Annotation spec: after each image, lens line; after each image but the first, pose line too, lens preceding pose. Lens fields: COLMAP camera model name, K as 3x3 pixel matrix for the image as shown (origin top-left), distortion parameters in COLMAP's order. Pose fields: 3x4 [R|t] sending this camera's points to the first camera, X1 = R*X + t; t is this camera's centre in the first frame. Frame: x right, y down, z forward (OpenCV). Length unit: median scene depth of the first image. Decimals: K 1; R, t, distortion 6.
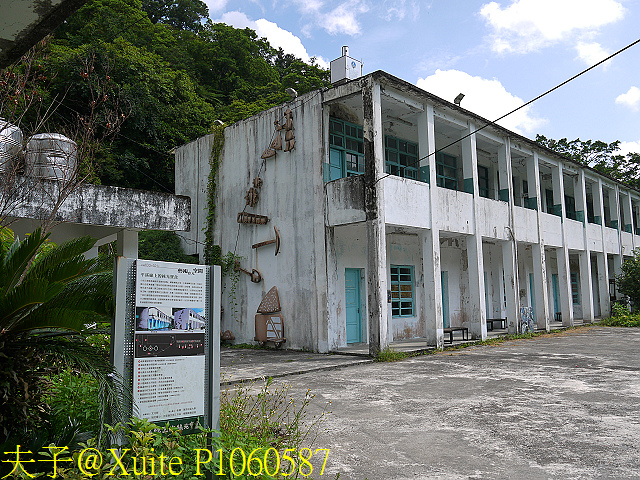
lens RADIAL K [[510.2, 0, 320.0], [0, 510.2, 240.0], [0, 0, 1]] dist [-0.043523, 0.002174]
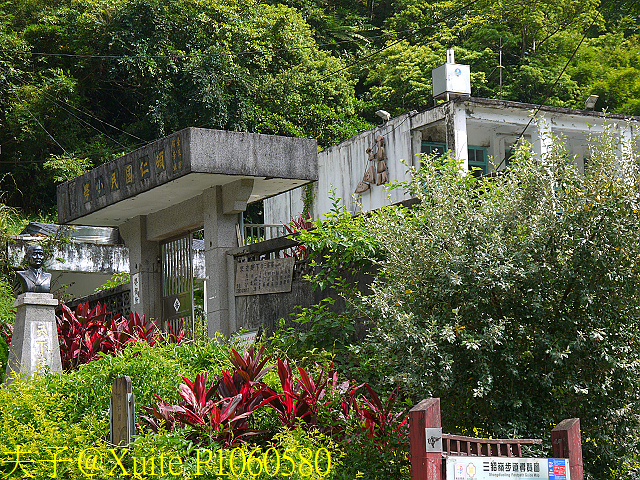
lens RADIAL K [[1569.9, 0, 320.0], [0, 1569.9, 240.0], [0, 0, 1]] dist [0.580417, -0.040787]
pose [[0.956705, -0.055991, -0.285623, 0.559441], [0.040049, 0.997312, -0.061359, 0.071662], [0.288290, 0.047263, 0.956376, -1.472380]]
